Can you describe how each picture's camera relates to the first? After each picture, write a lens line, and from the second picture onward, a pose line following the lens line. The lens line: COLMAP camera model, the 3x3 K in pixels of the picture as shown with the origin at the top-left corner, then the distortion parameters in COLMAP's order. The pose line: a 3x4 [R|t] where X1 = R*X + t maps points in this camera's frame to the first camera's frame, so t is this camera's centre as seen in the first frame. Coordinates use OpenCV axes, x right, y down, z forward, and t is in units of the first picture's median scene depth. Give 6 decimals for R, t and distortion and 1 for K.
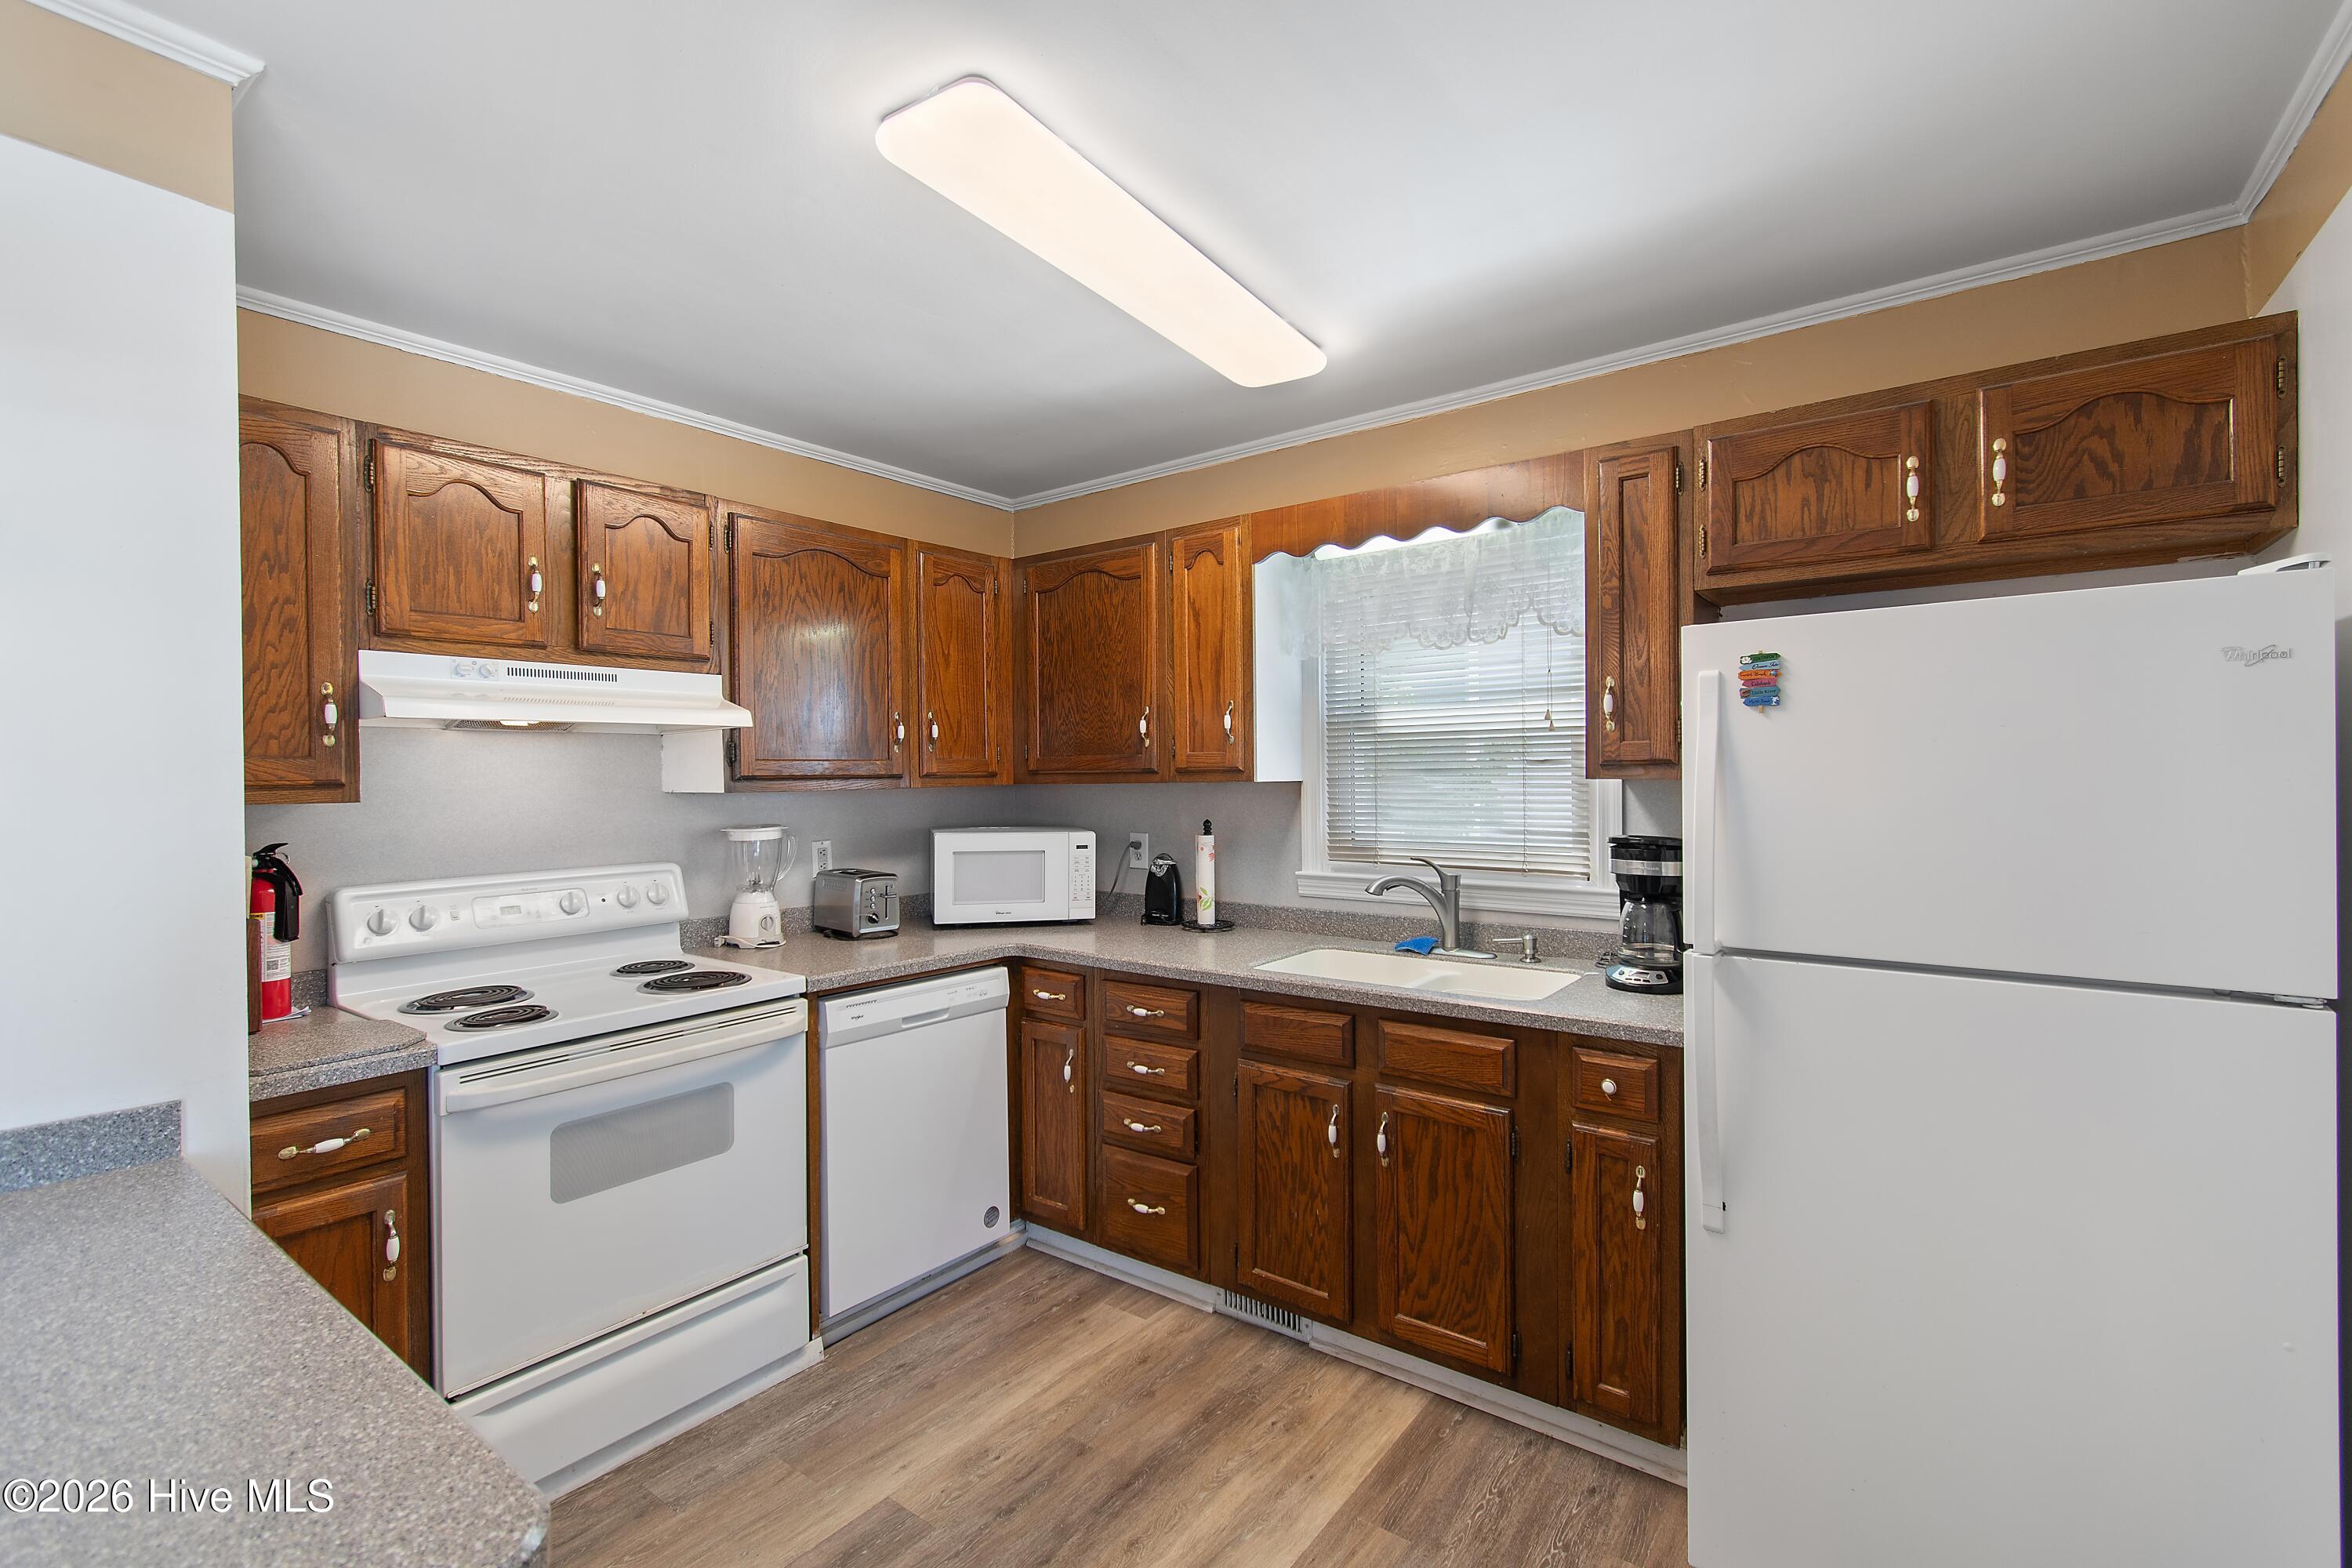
lens RADIAL K [[1043.2, 0, 1176.0], [0, 1043.2, 784.0], [0, 0, 1]] dist [0.000250, -0.000343]
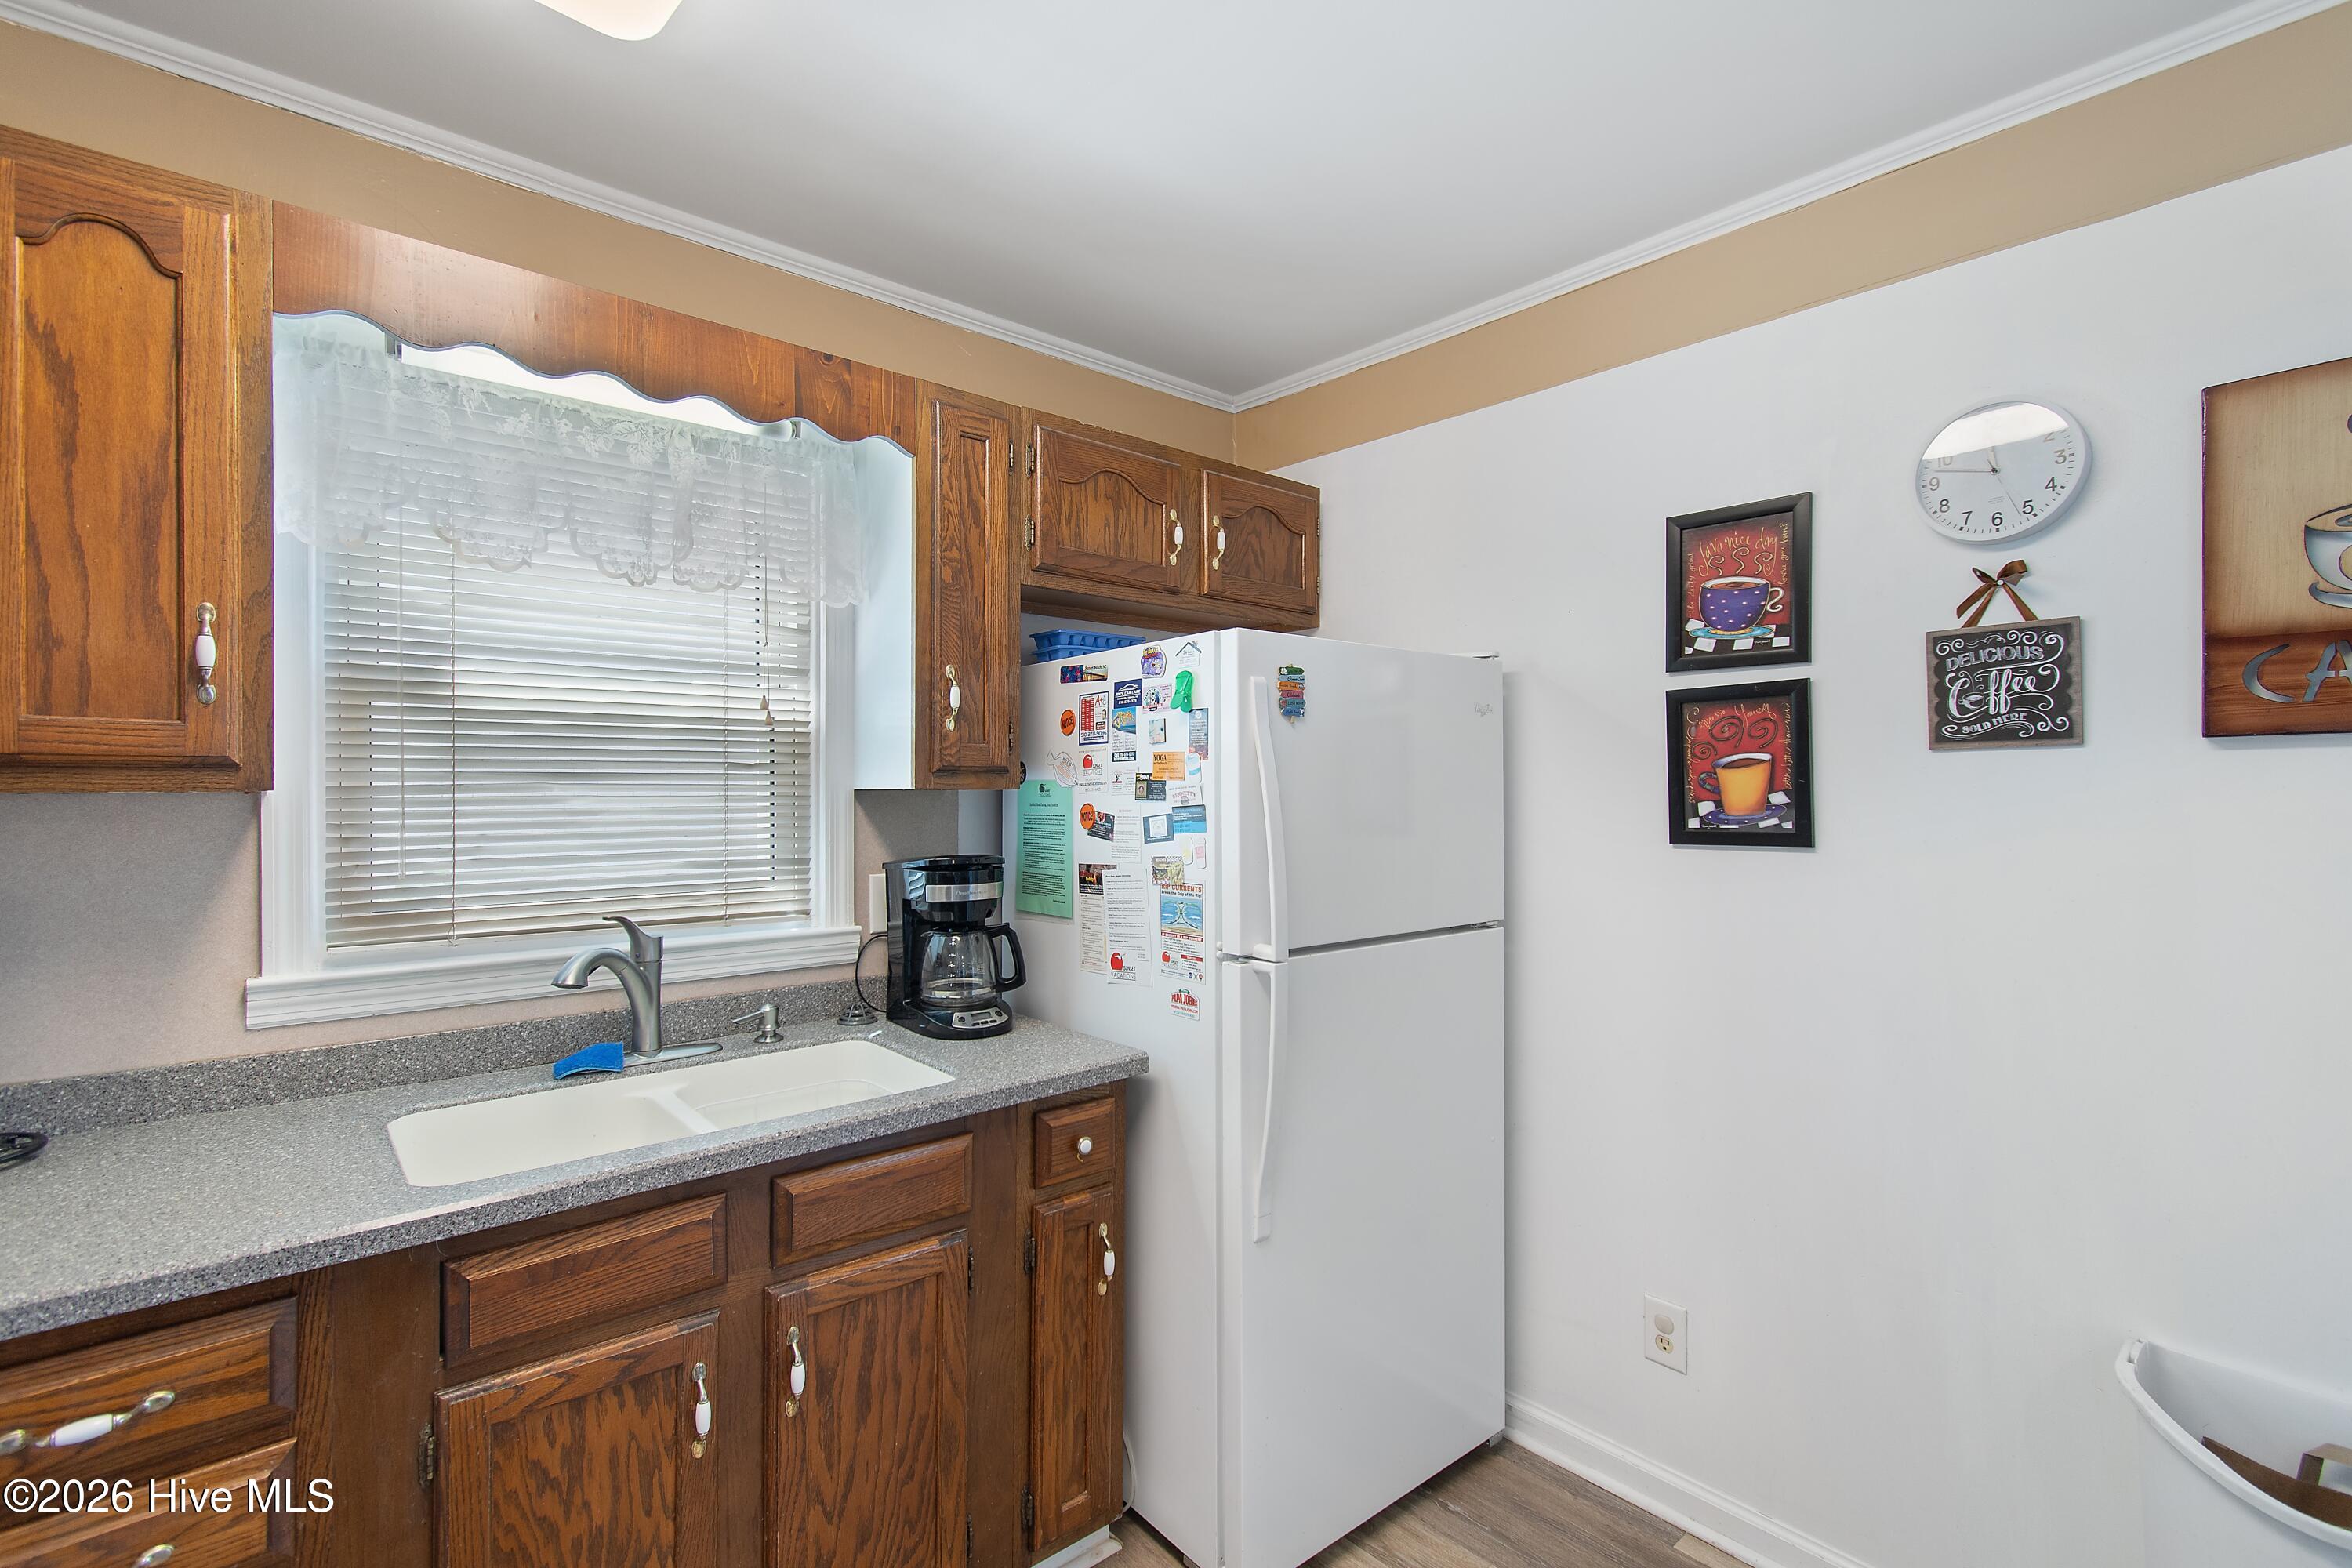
lens RADIAL K [[1058.2, 0, 1176.0], [0, 1058.2, 784.0], [0, 0, 1]] dist [0.000194, 0.001033]
pose [[0.202690, 0.013923, 0.979144, -0.369589], [0.008263, 0.999839, -0.015928, 0.006947], [-0.979208, 0.011320, 0.202543, 0.650246]]
